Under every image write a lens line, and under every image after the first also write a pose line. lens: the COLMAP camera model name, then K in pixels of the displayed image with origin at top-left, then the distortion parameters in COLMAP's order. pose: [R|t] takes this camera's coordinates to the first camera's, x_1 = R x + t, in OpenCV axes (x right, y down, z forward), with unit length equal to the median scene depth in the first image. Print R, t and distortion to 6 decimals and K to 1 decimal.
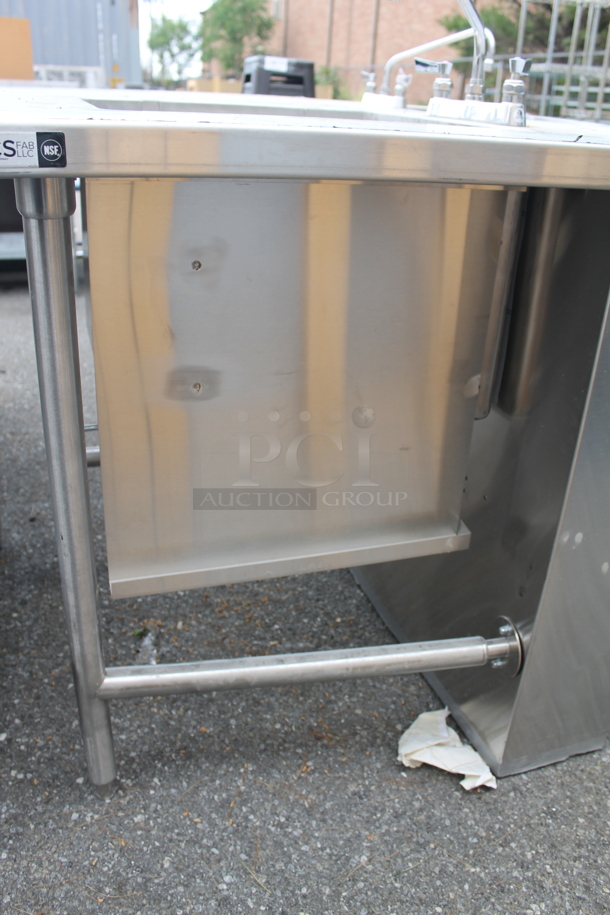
lens RADIAL K [[749.7, 0, 305.0], [0, 749.7, 457.5], [0, 0, 1]] dist [-0.143708, 0.105098]
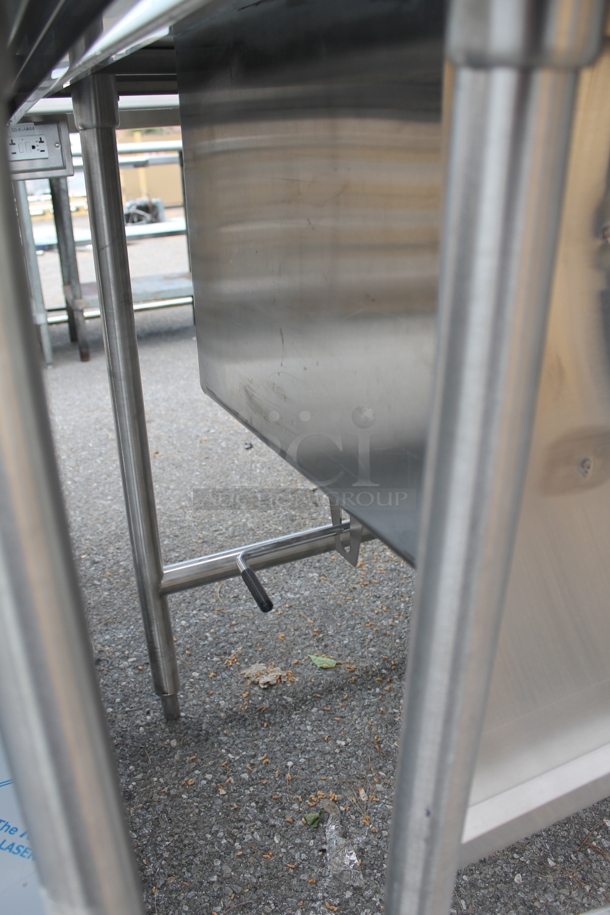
lens RADIAL K [[749.7, 0, 305.0], [0, 749.7, 457.5], [0, 0, 1]] dist [-0.143708, 0.105098]
pose [[0.989028, -0.133357, 0.063558, -0.225525], [0.137293, 0.988577, -0.062185, -0.056626], [-0.054540, 0.070229, 0.996039, 0.288023]]
